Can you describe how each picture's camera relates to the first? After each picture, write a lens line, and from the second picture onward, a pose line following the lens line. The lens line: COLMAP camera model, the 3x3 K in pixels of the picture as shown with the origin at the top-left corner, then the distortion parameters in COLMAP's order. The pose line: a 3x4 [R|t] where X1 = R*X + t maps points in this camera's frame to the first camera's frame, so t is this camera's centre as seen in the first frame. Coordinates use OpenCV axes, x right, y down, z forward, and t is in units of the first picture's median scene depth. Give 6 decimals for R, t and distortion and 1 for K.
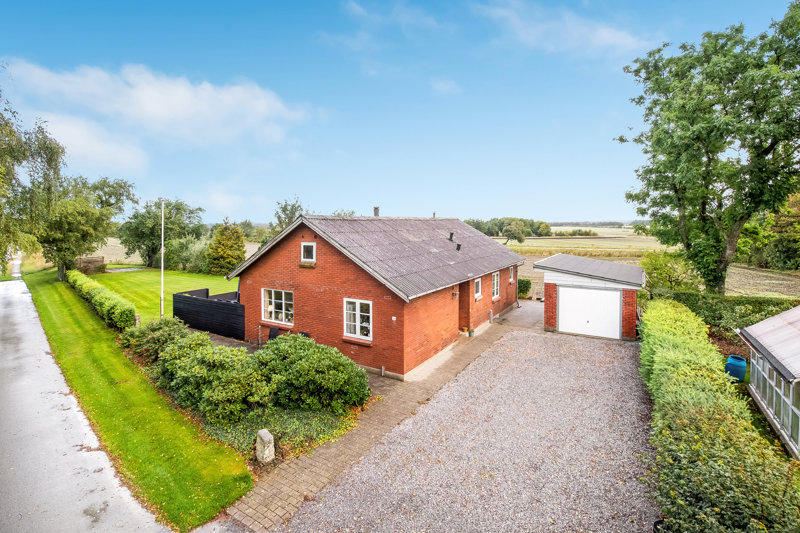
lens RADIAL K [[365.9, 0, 394.5], [0, 365.9, 238.6], [0, 0, 1]] dist [0.003608, 0.000483]
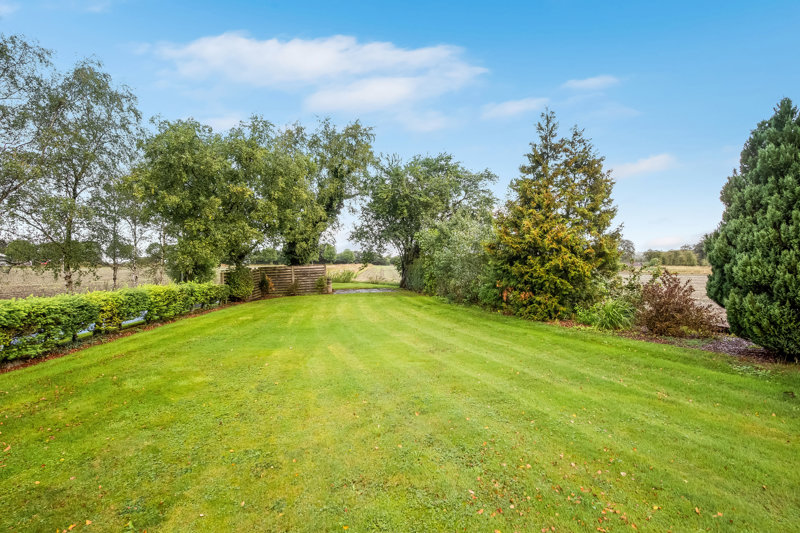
lens RADIAL K [[392.8, 0, 400.0], [0, 392.8, 267.8], [0, 0, 1]] dist [-0.005552, -0.000497]
pose [[0.729994, -0.008113, -0.683406, -0.330437], [0.008988, 0.999957, -0.002271, 0.059968], [0.683395, -0.004485, 0.730035, 0.687365]]
